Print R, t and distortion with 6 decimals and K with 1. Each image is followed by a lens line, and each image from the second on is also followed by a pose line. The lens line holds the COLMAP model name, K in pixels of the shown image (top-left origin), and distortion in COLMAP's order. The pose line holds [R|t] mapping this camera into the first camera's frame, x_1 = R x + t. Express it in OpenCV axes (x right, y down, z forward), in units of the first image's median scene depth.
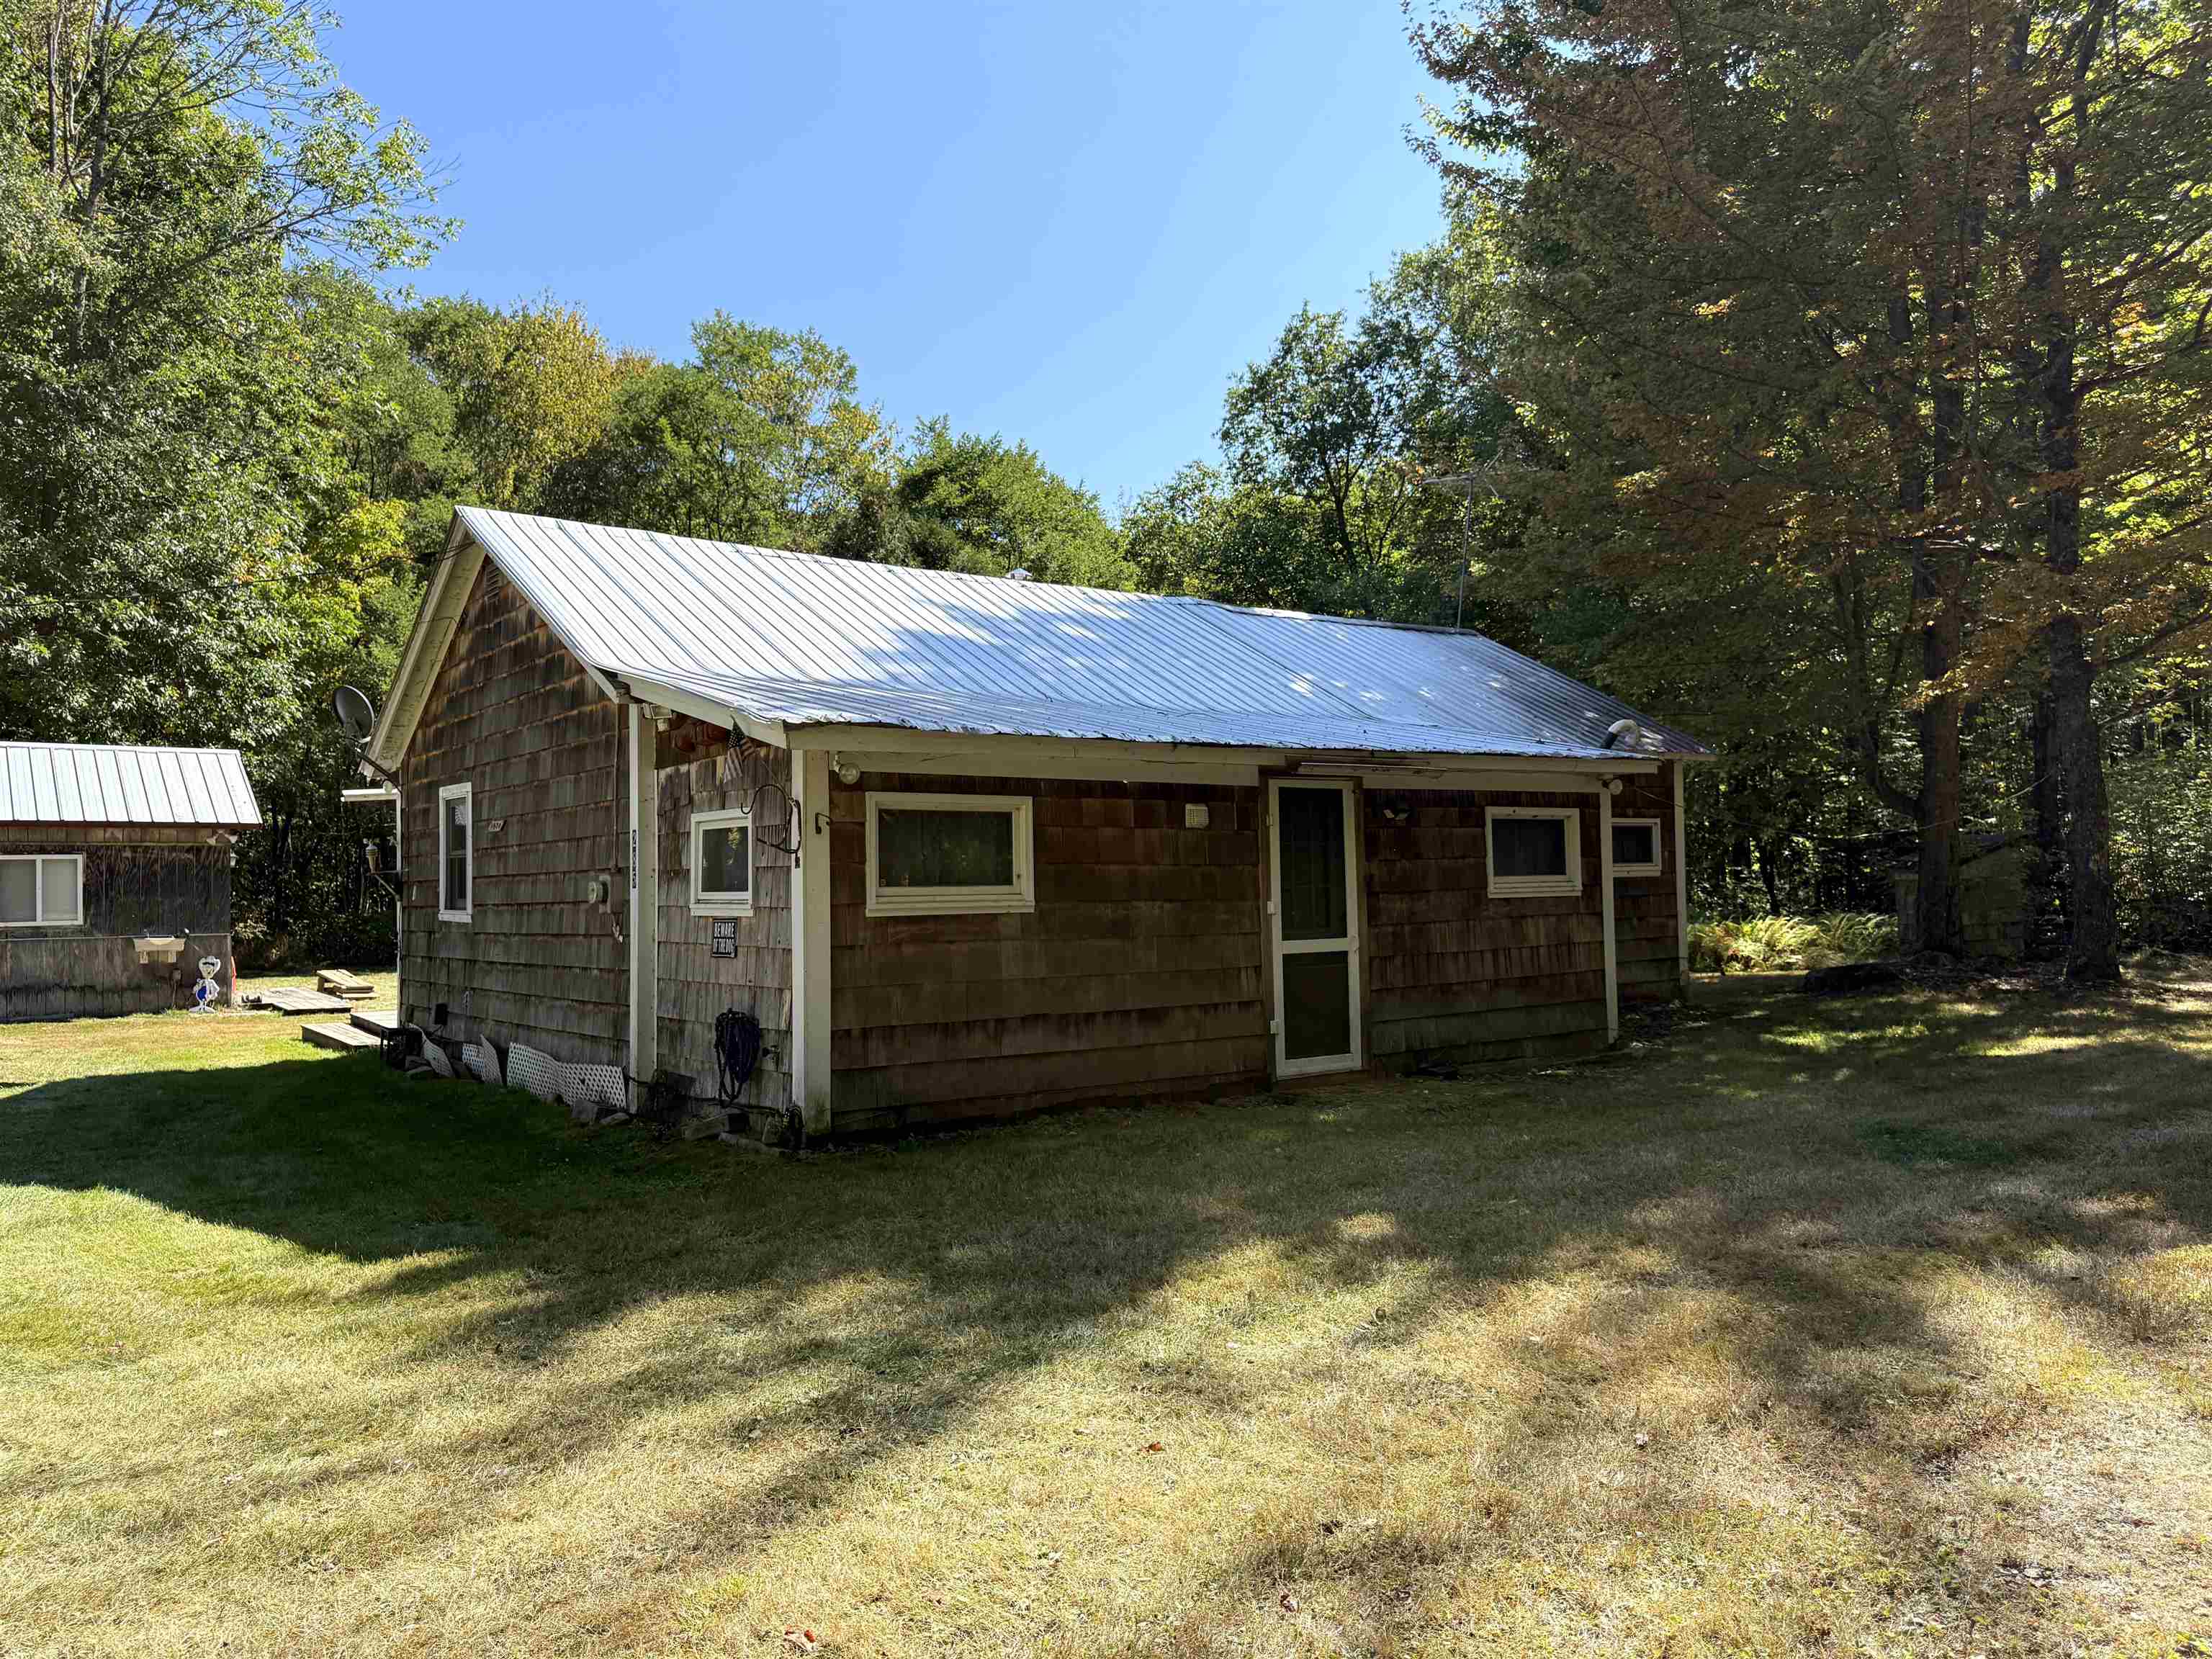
lens RADIAL K [[1539.3, 0, 1106.0], [0, 1539.3, 829.5], [0, 0, 1]] dist [0.103622, -0.121507]
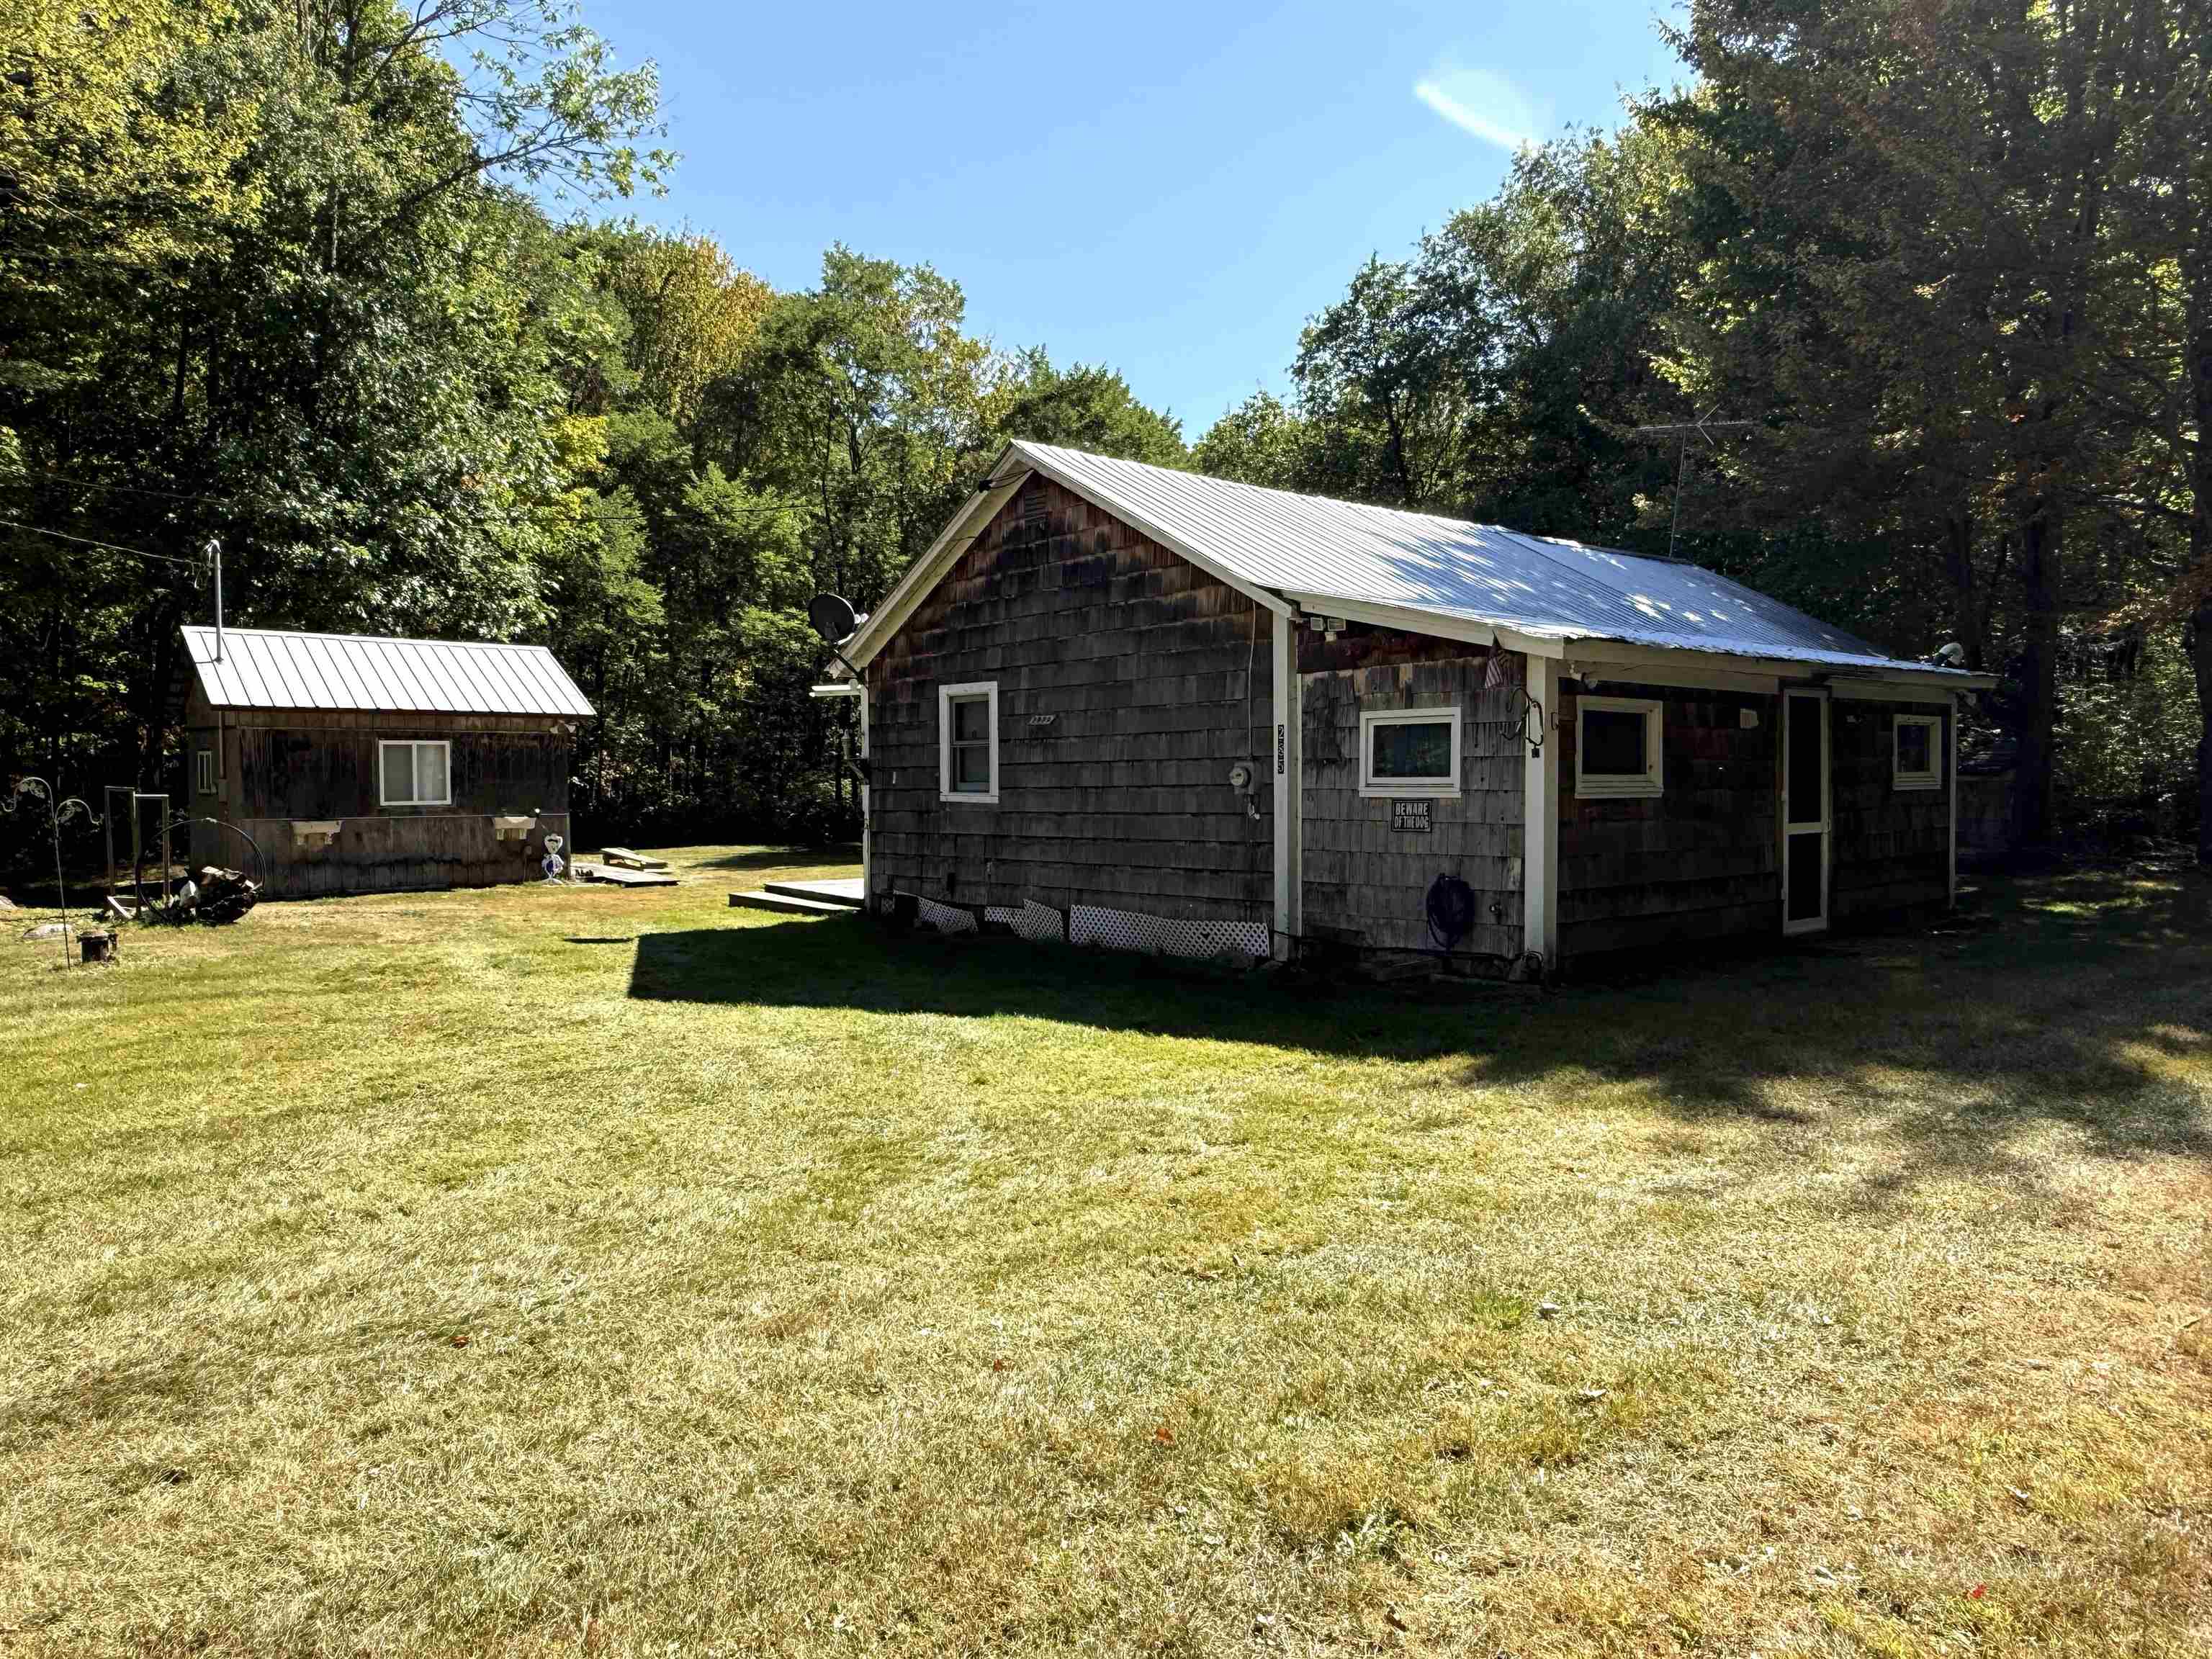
lens RADIAL K [[1441.4, 0, 1118.4], [0, 1441.4, 798.9], [0, 0, 1]] dist [0.003883, 0.000469]
pose [[0.997351, 0.009072, 0.072168, -0.337990], [-0.012475, 0.998824, 0.046844, 0.004596], [-0.071659, -0.047620, 0.996292, -0.057514]]
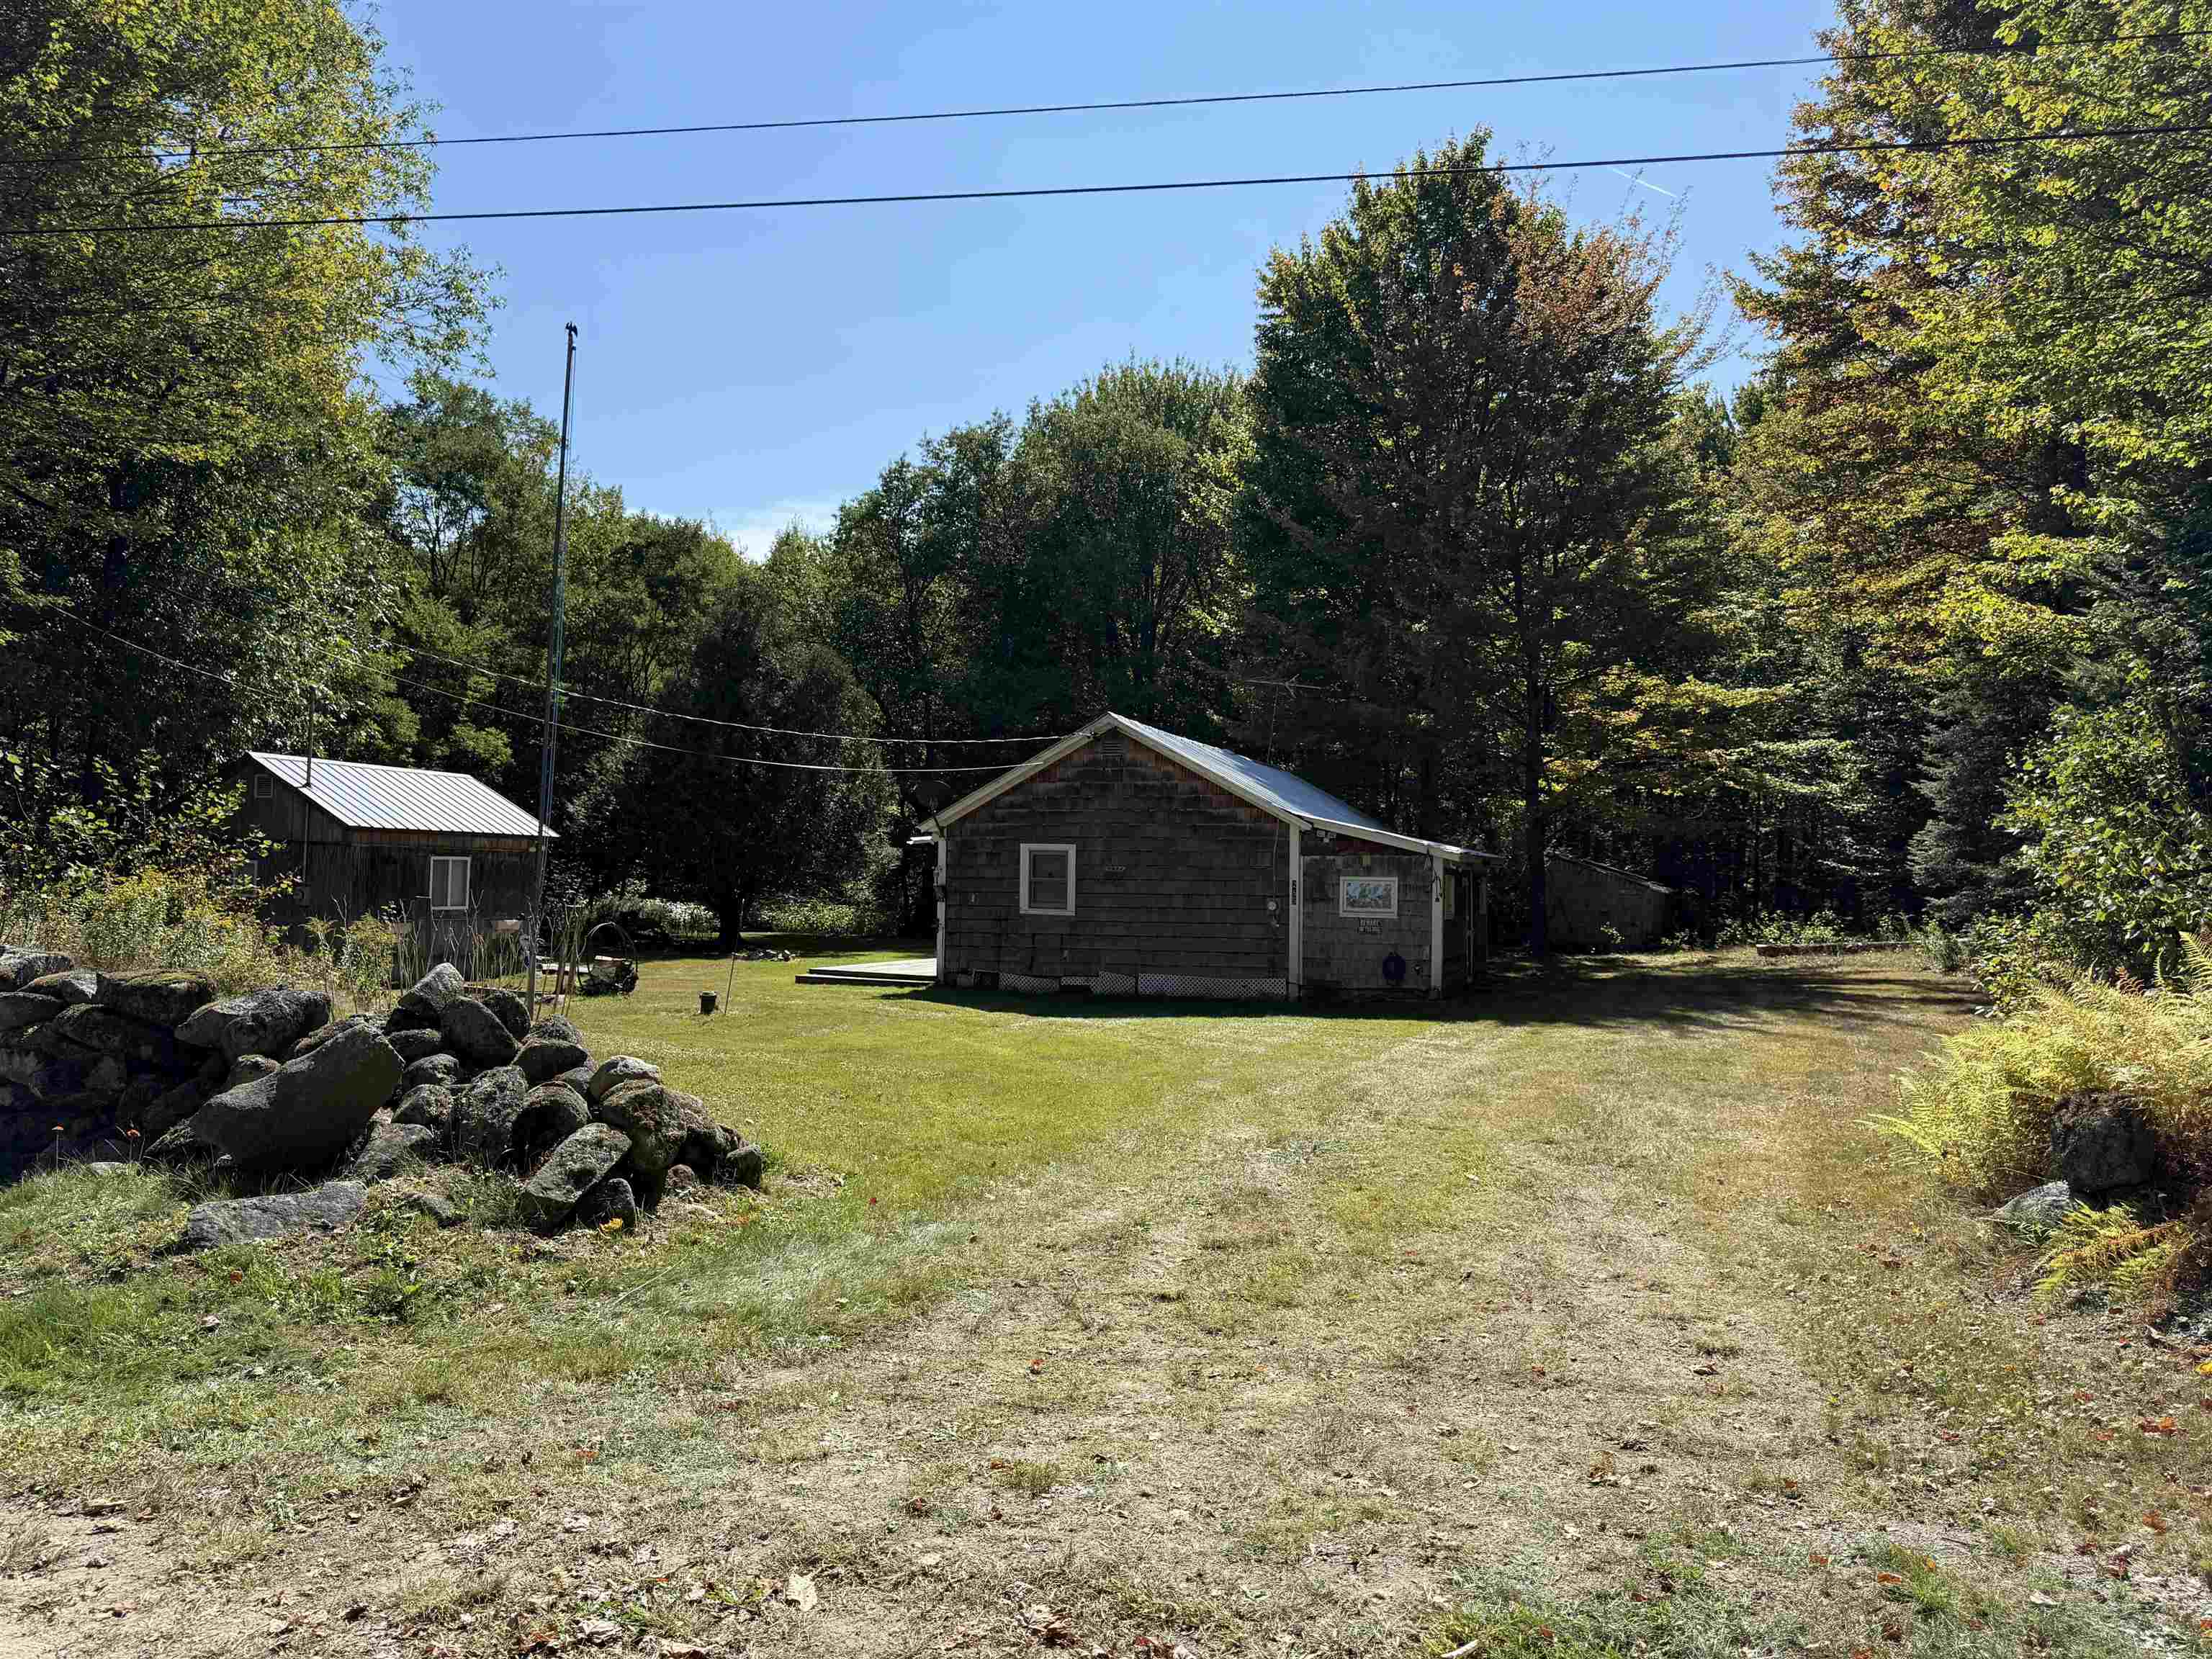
lens RADIAL K [[1523.2, 0, 1106.0], [0, 1523.2, 829.5], [0, 0, 1]] dist [0.115425, -0.155563]
pose [[0.823671, 0.048138, 0.565021, -1.258709], [-0.049412, 0.998693, -0.013053, -0.022195], [-0.564911, -0.017168, 0.824973, -0.523063]]
